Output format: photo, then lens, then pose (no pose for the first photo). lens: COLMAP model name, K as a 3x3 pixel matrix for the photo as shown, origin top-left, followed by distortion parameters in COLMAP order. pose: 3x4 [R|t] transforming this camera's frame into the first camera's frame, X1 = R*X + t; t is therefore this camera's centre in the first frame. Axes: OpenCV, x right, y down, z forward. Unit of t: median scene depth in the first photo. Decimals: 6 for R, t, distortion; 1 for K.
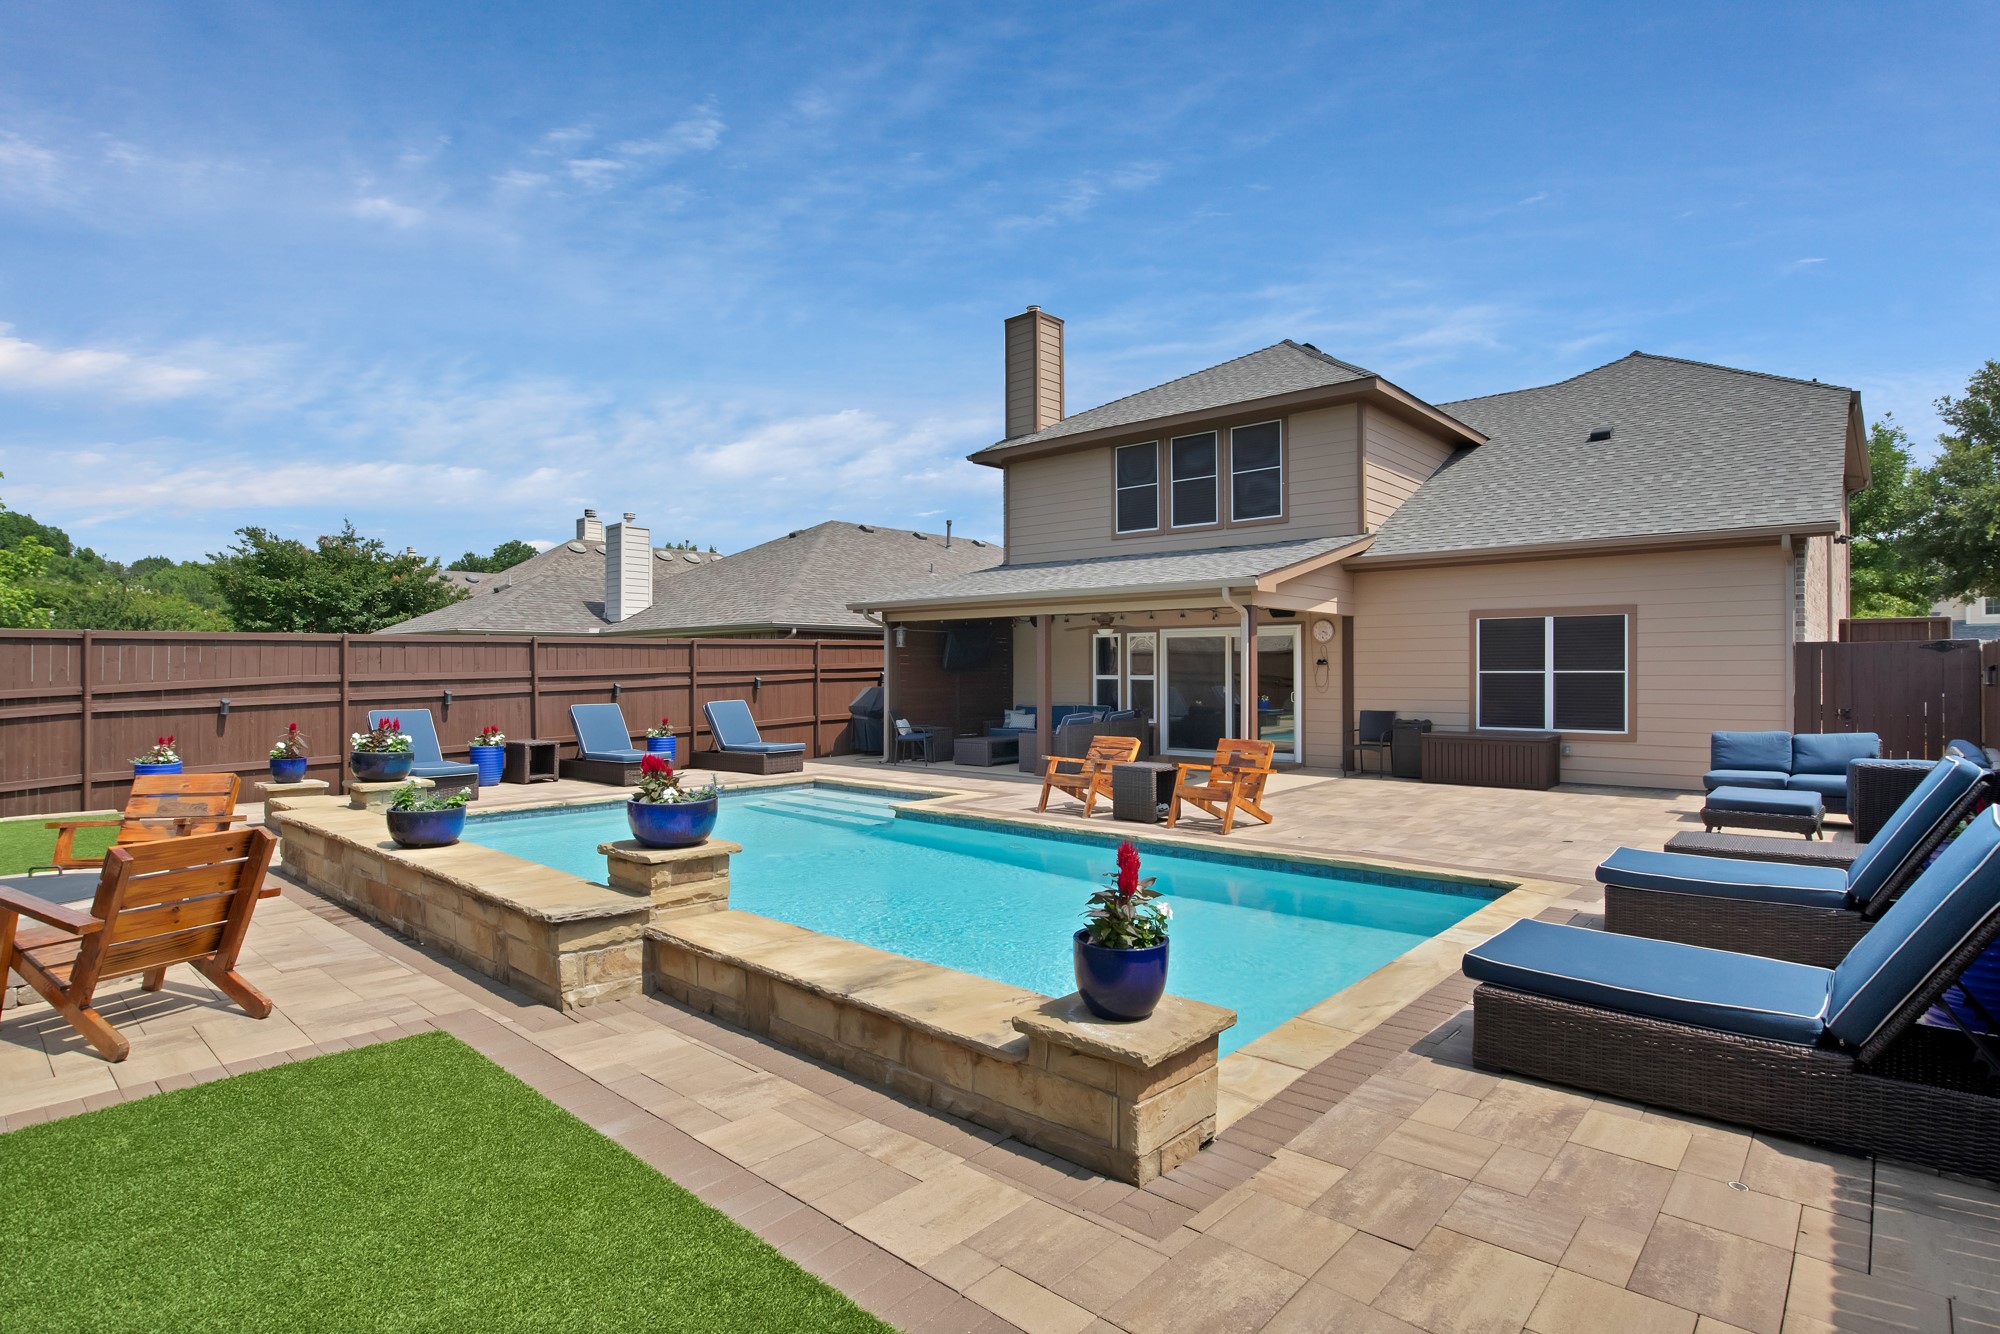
lens RADIAL K [[1020.5, 0, 1009.2], [0, 1020.5, 671.8], [0, 0, 1]] dist [-0.035532, 0.001595]
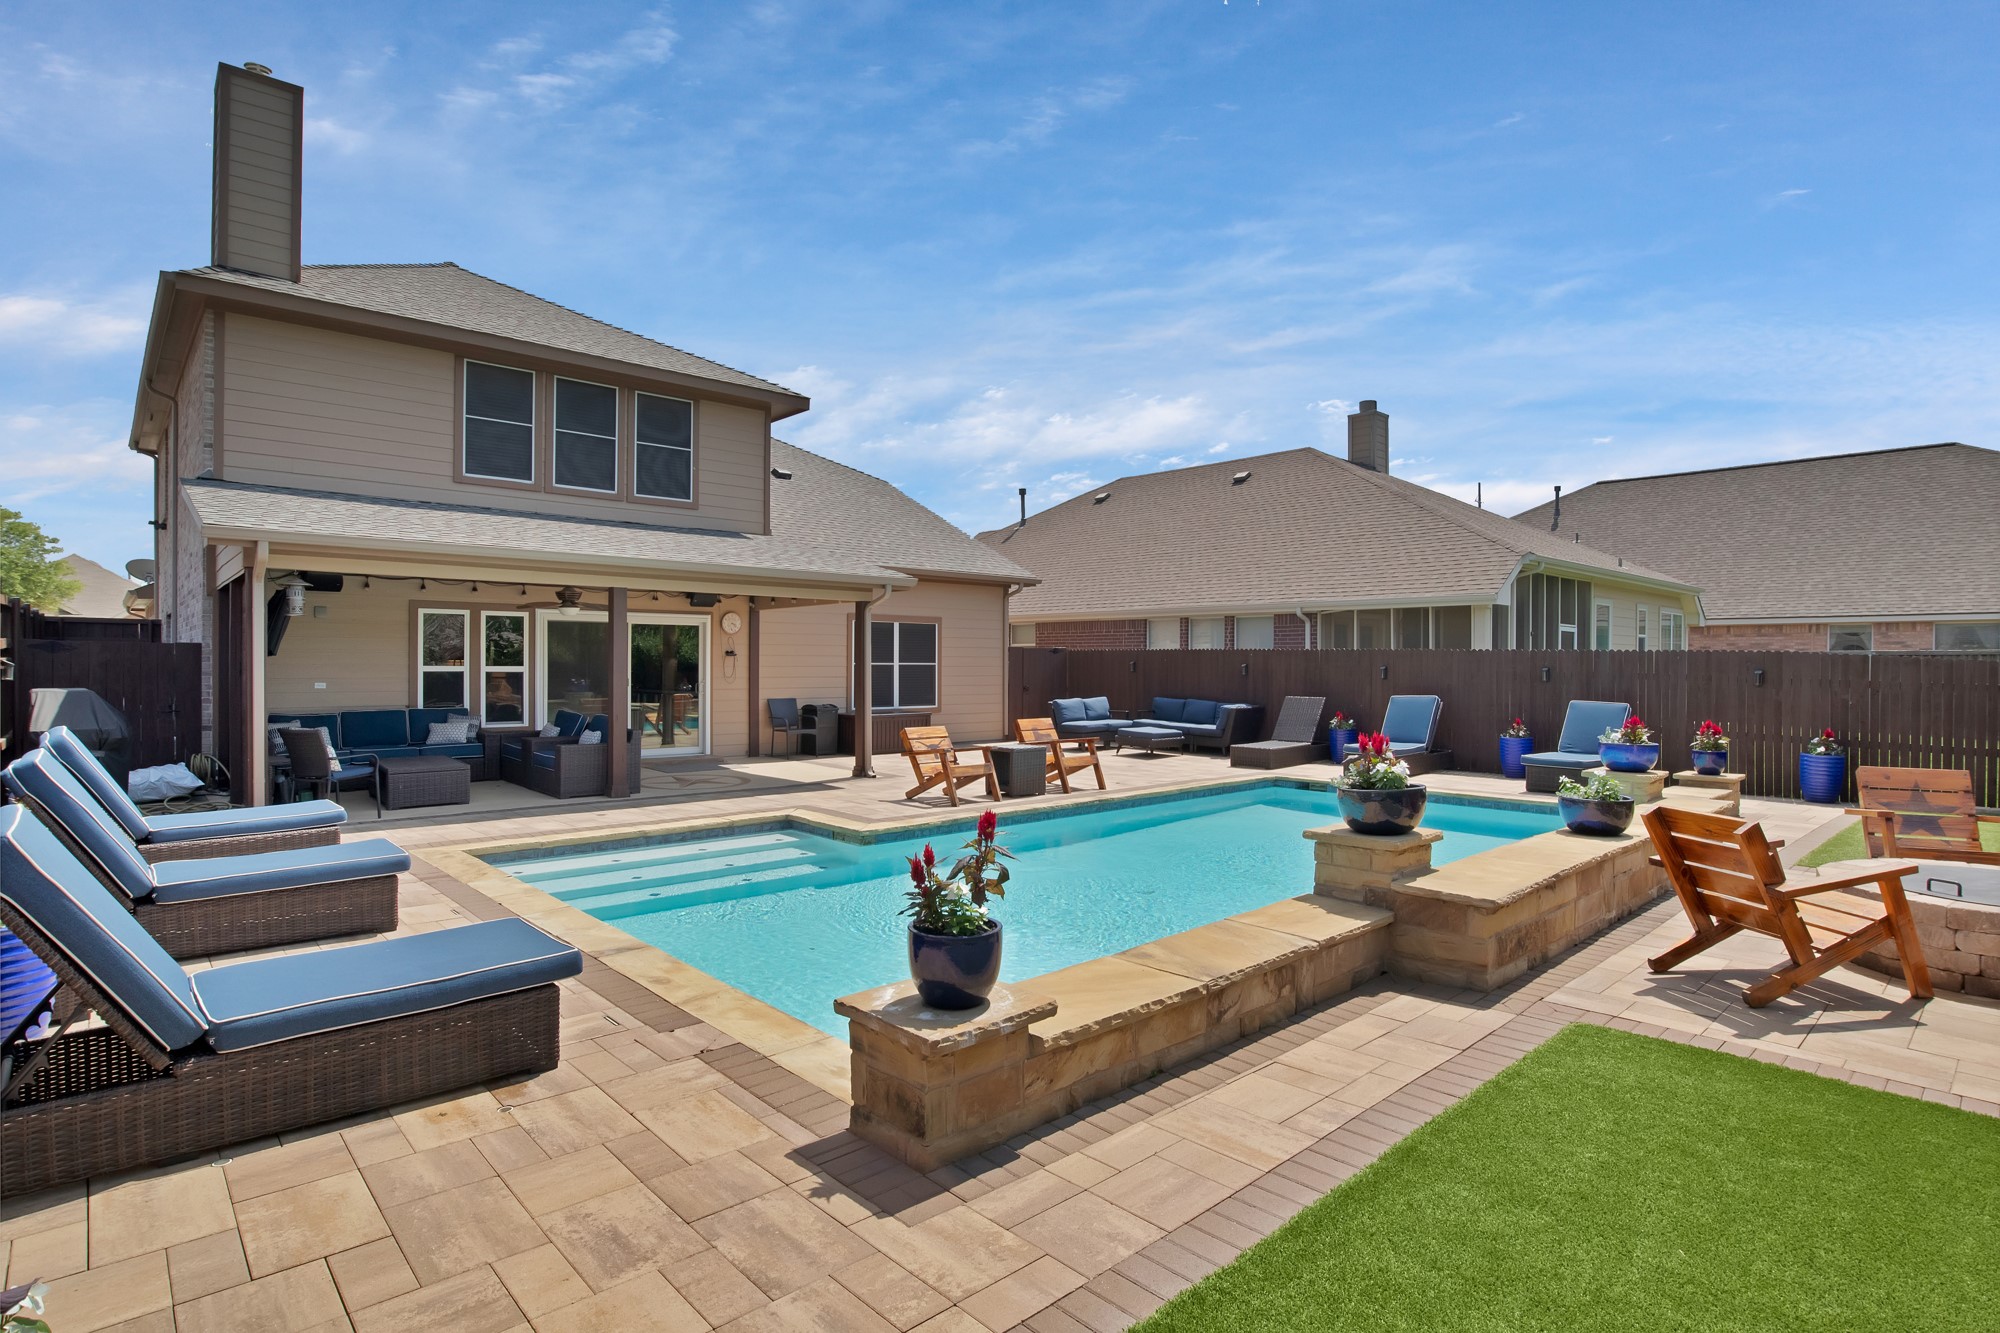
lens RADIAL K [[1020.5, 0, 1009.2], [0, 1020.5, 671.3], [0, 0, 1]] dist [-0.035532, 0.001595]
pose [[0.091135, -0.002331, 0.995836, -0.644814], [-0.000792, 0.999997, 0.002413, 0.005453], [-0.995838, -0.001009, 0.091133, 0.592238]]
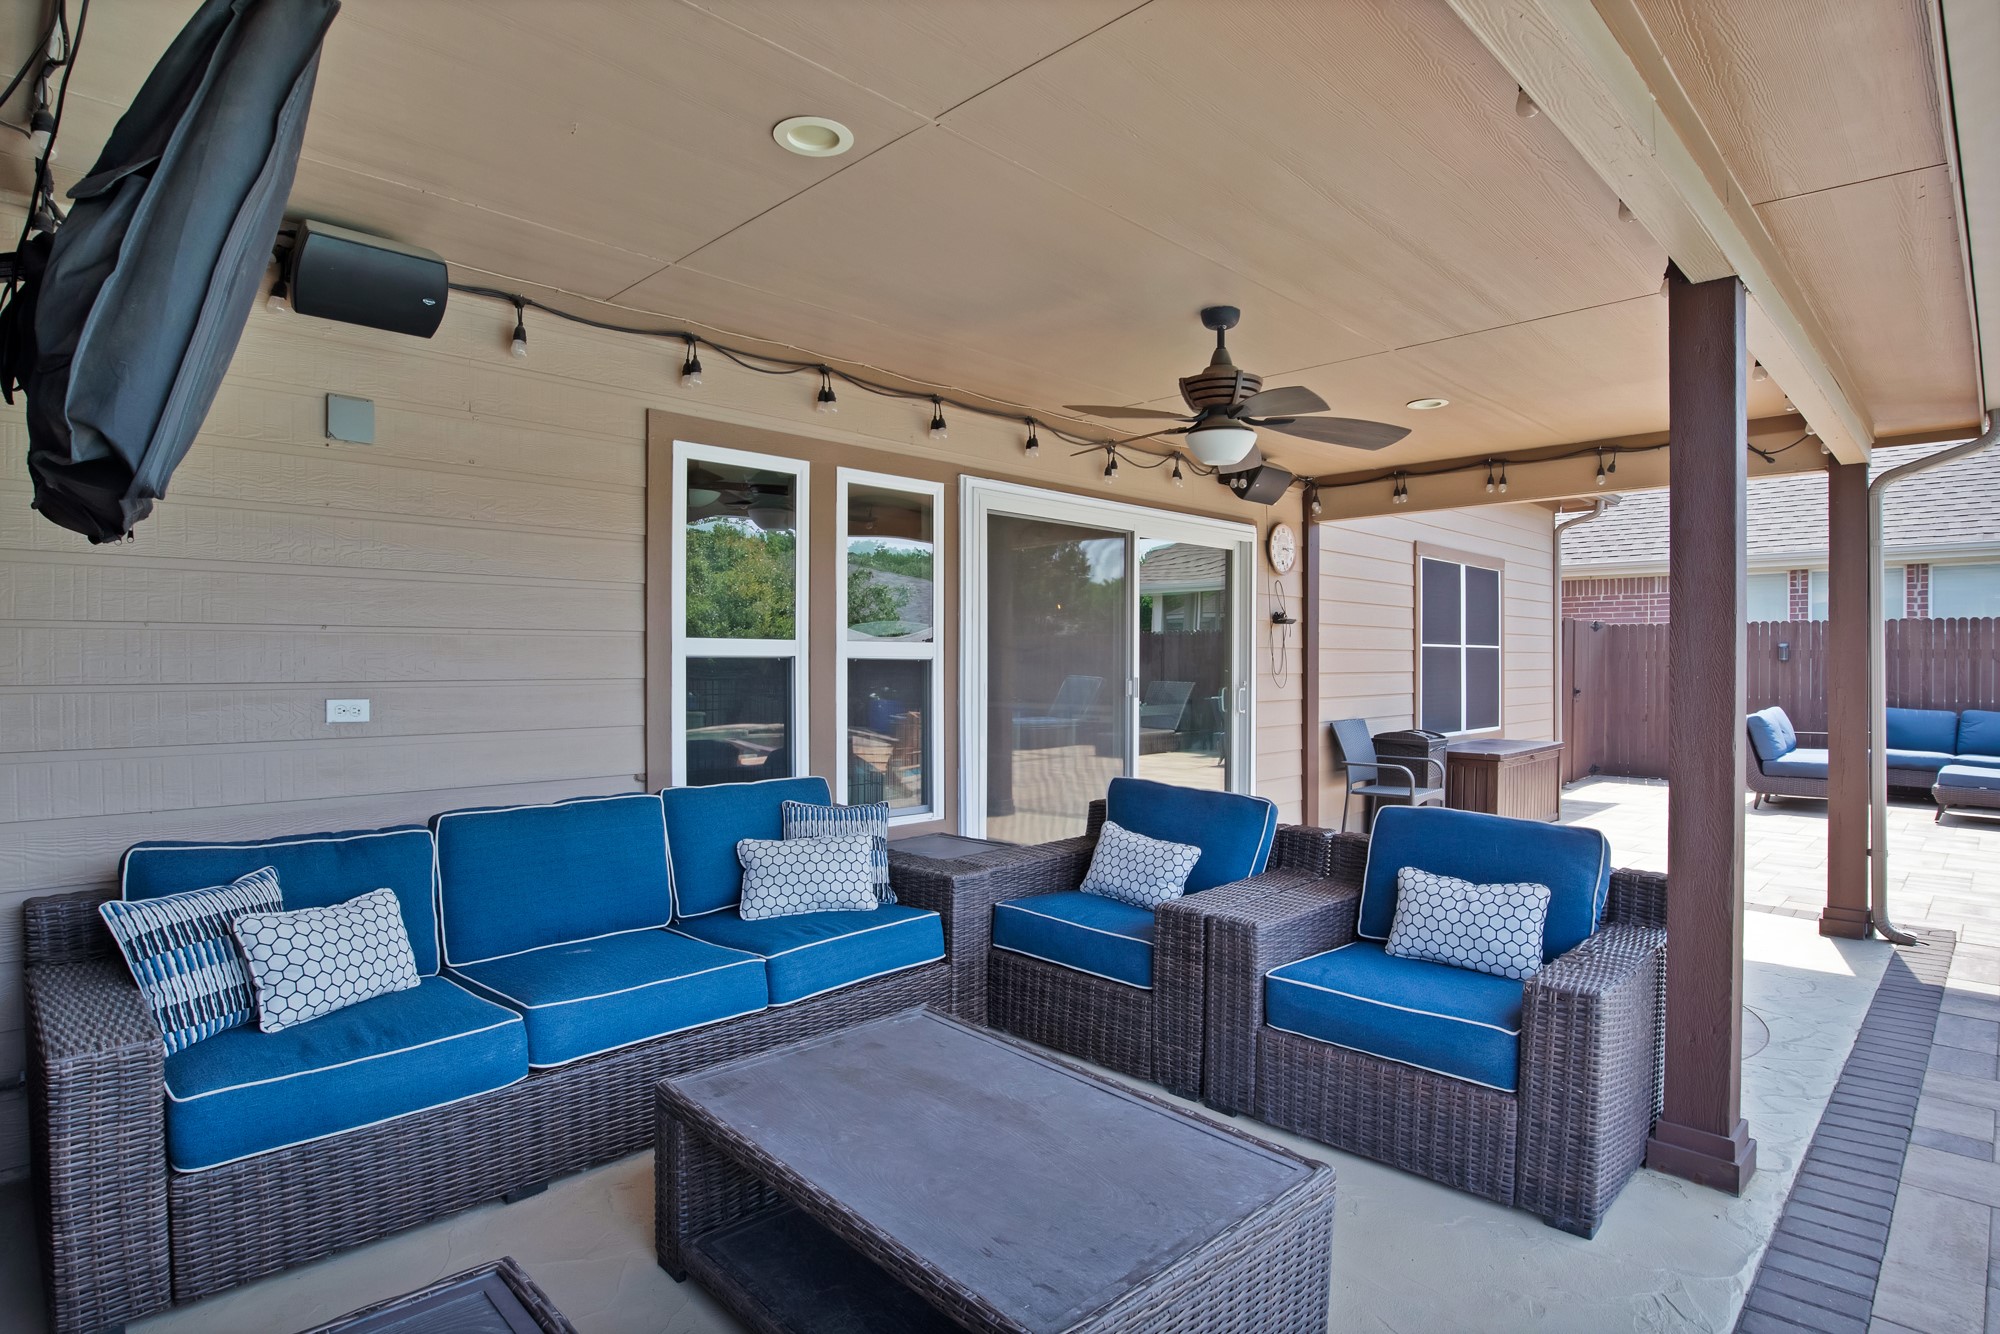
lens RADIAL K [[1054.7, 0, 1008.9], [0, 1054.7, 672.0], [0, 0, 1]] dist [-0.056790, 0.027308]
pose [[0.042542, -0.004880, 0.999083, -0.141118], [0.003022, 0.999984, 0.004755, 0.010439], [-0.999090, 0.002817, 0.042556, 1.034650]]
